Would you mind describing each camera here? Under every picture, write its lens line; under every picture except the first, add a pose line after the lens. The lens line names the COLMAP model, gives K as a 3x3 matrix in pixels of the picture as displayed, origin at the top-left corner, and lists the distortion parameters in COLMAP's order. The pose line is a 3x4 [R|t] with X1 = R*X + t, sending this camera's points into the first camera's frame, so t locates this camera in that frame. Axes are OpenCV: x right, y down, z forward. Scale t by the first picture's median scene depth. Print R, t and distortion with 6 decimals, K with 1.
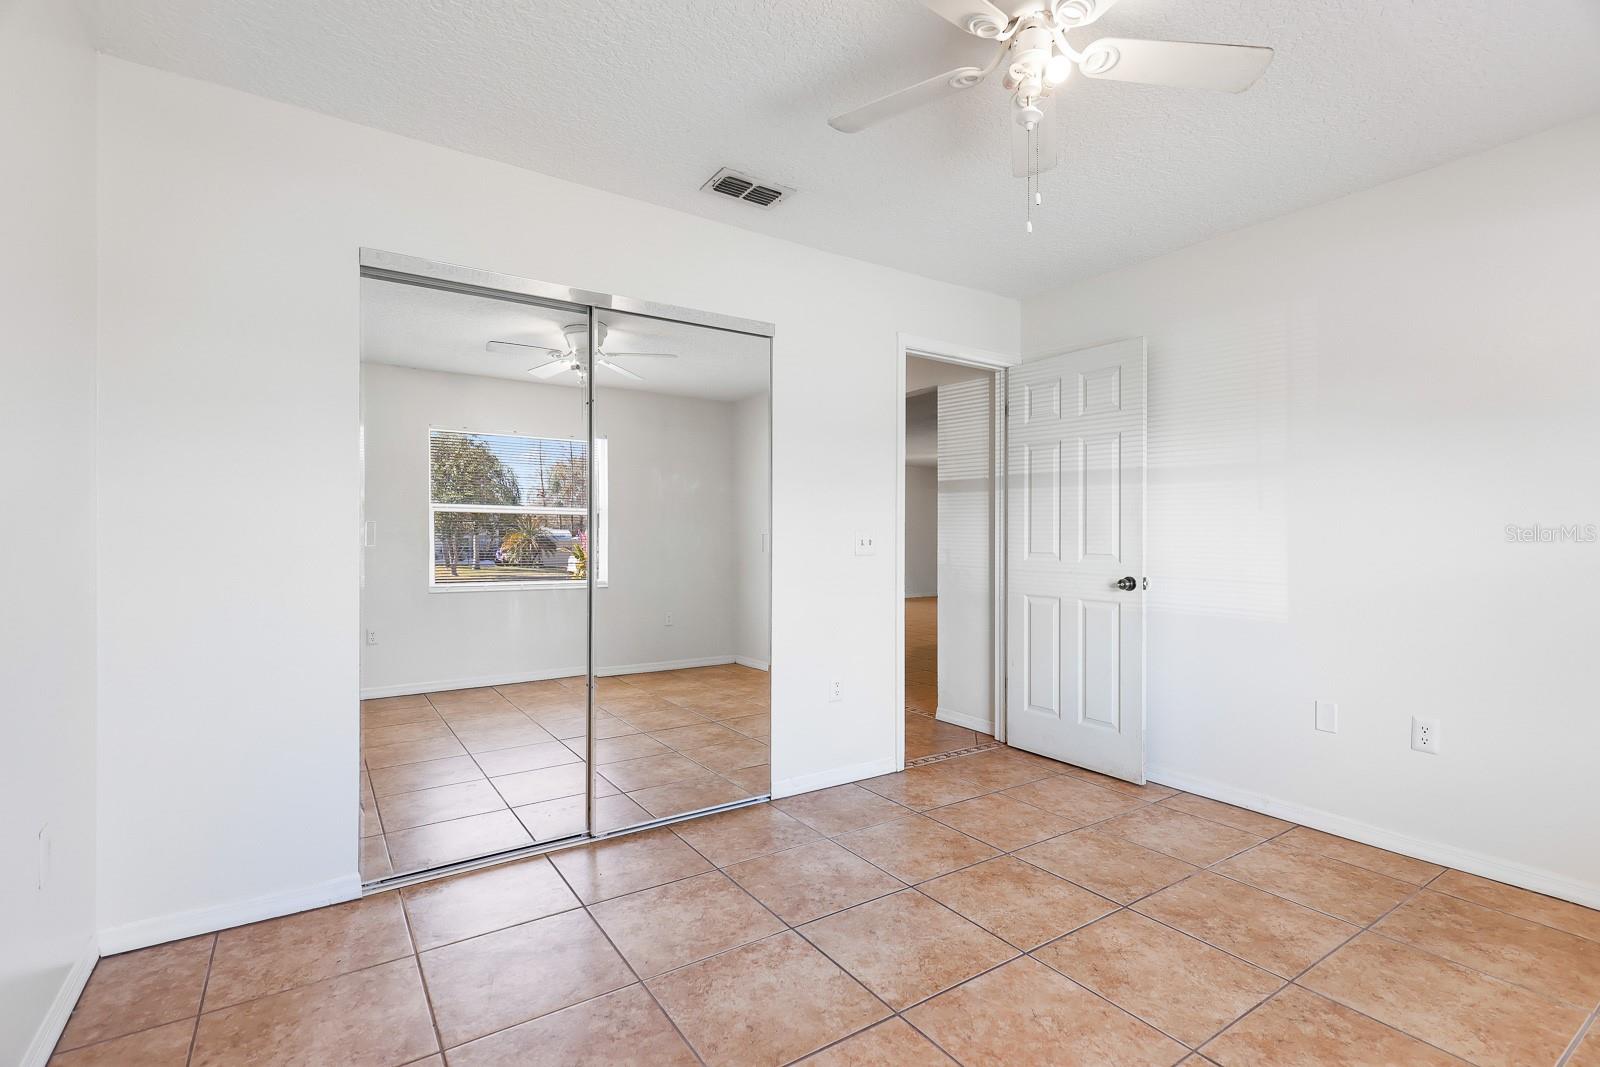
lens RADIAL K [[739.2, 0, 800.3], [0, 739.2, 536.8], [0, 0, 1]] dist [-0.000426, 0.000104]
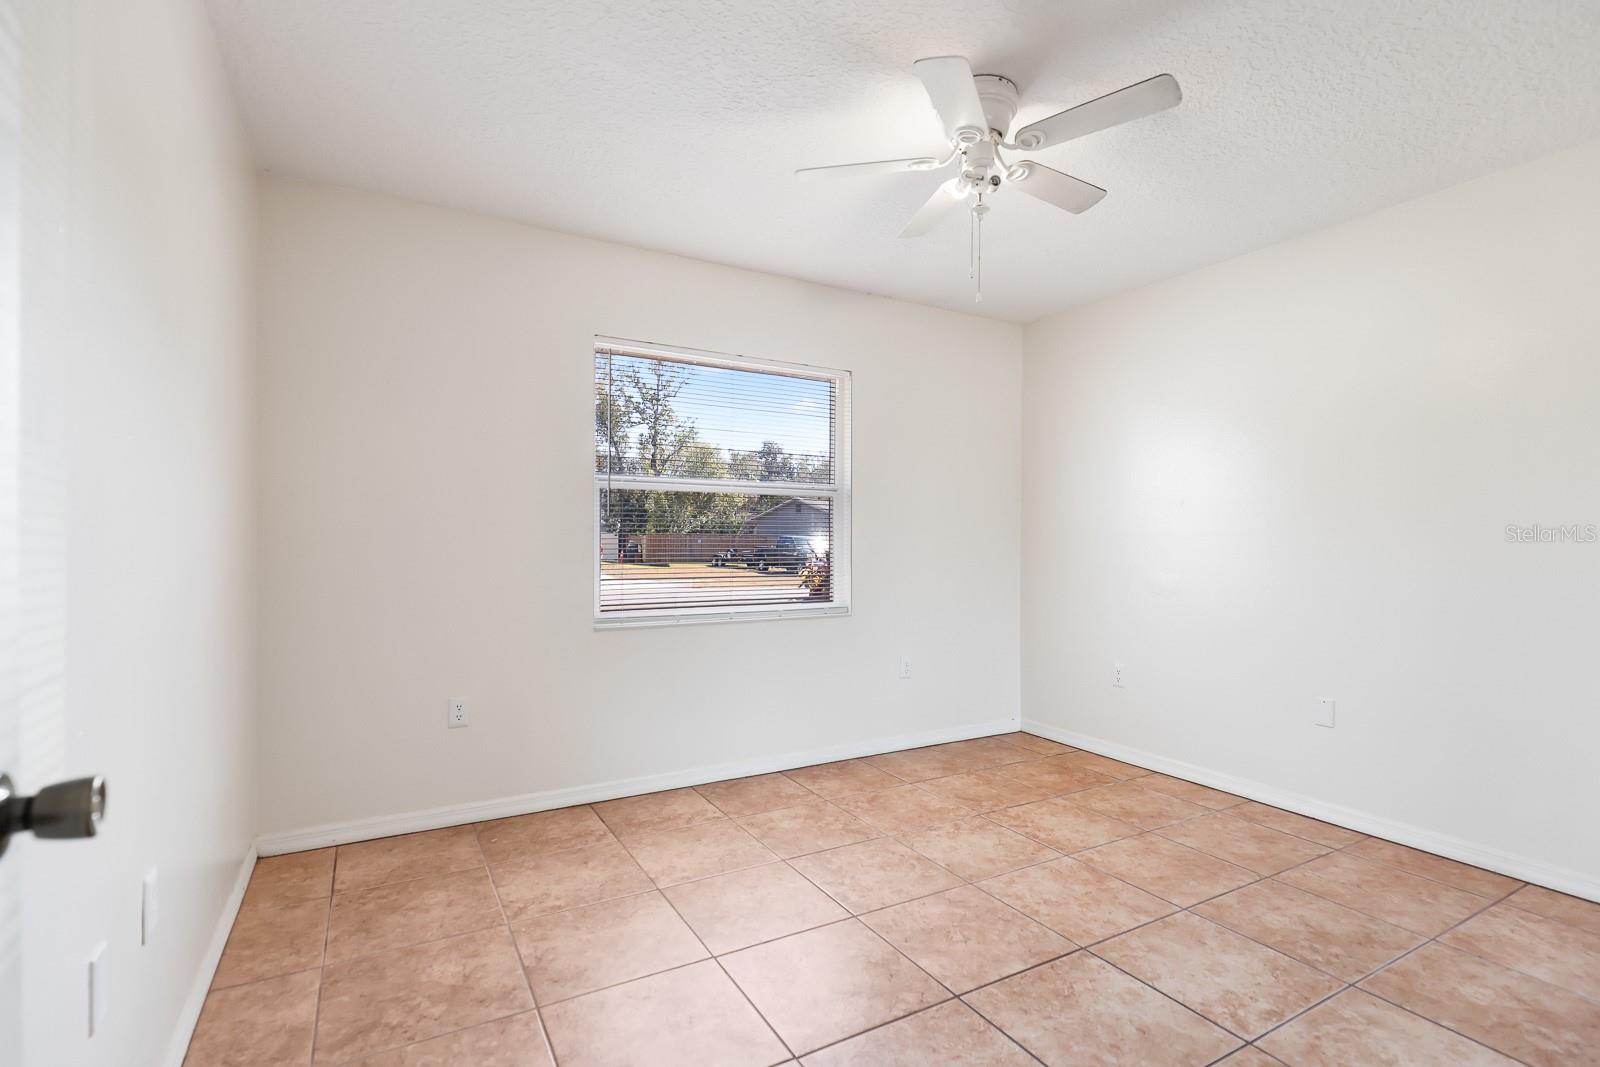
lens RADIAL K [[759.6, 0, 801.1], [0, 759.6, 537.4], [0, 0, 1]] dist [-0.000158, -0.000024]
pose [[-0.997476, -0.006561, 0.070704, 0.464043], [-0.007136, 0.999943, -0.007885, 0.003010], [-0.070648, -0.008370, -0.997466, 2.087309]]
